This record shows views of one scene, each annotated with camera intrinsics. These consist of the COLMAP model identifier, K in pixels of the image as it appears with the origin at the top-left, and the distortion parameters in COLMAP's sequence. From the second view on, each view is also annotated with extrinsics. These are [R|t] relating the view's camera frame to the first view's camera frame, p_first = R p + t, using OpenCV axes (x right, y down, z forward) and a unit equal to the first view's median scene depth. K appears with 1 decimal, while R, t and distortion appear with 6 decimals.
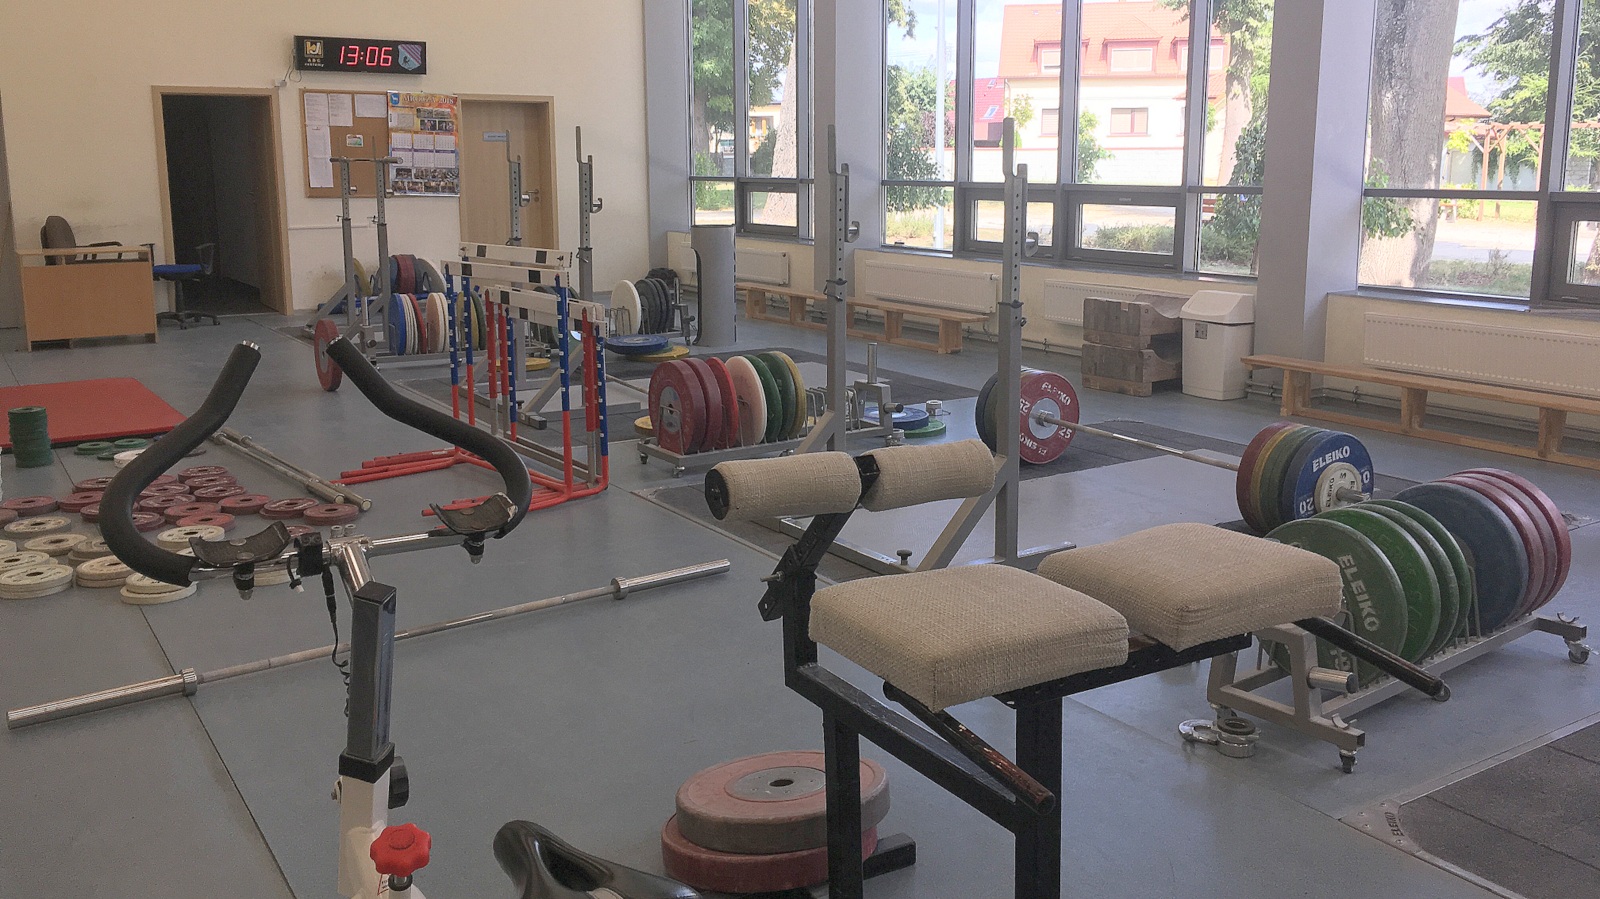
lens RADIAL K [[1369.5, 0, 796.7], [0, 1369.5, 363.7], [0, 0, 1]] dist [0.089699, -0.004357]
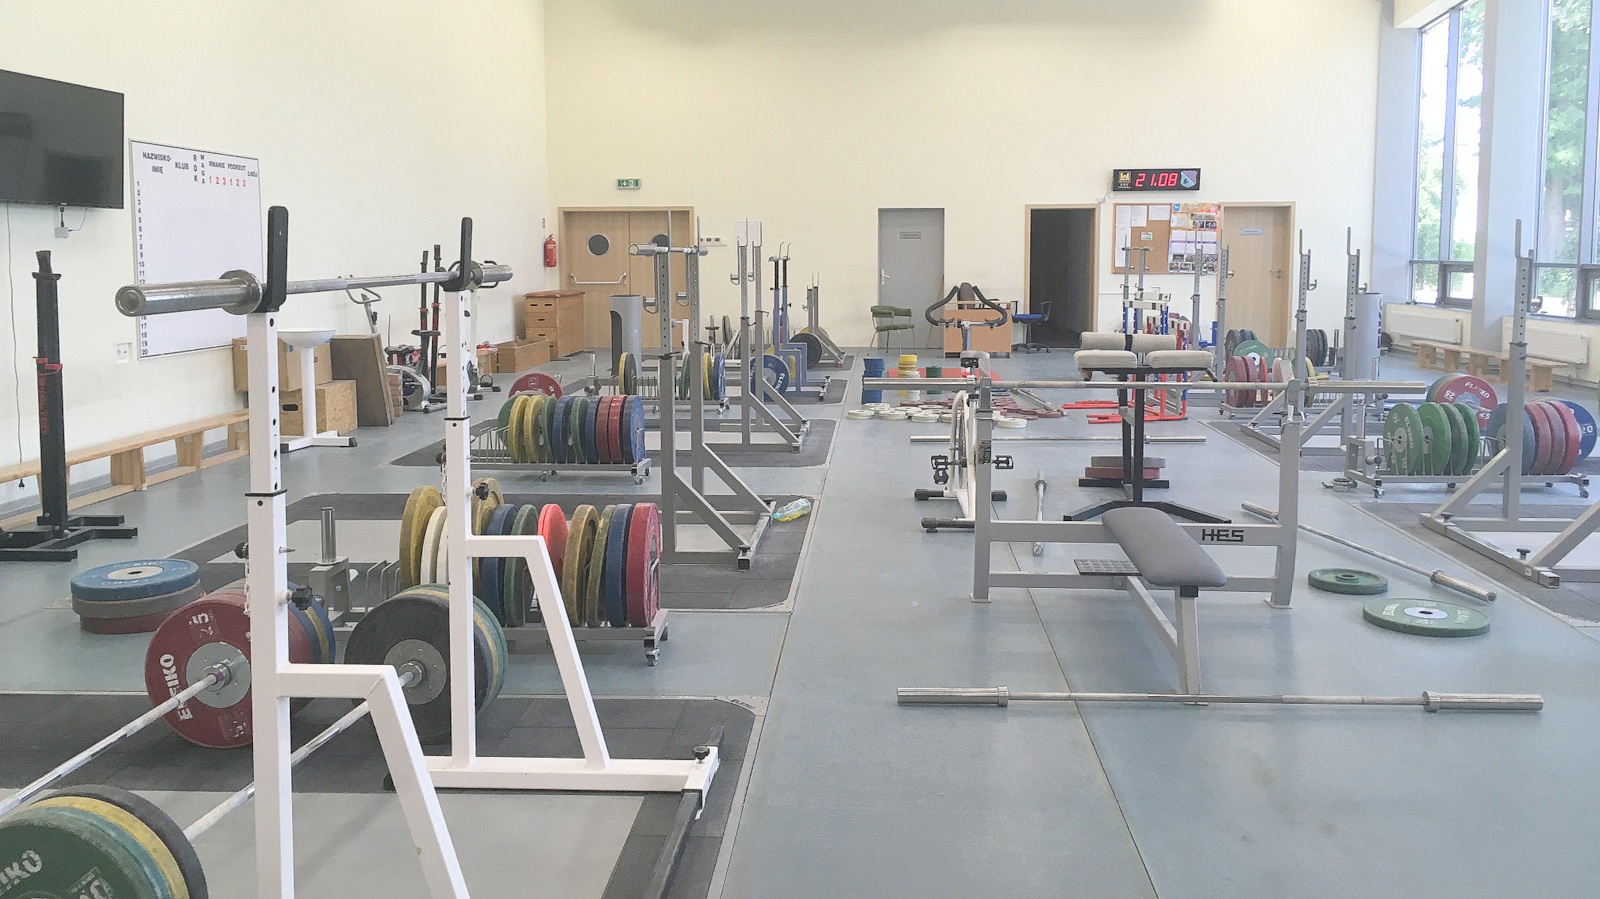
lens RADIAL K [[1369.5, 0, 796.7], [0, 1369.5, 363.7], [0, 0, 1]] dist [0.089699, -0.004357]
pose [[0.806530, 0.053448, -0.588773, 0.256867], [-0.090869, 0.995278, -0.034127, 0.060098], [0.584168, 0.081026, 0.807578, -0.404448]]
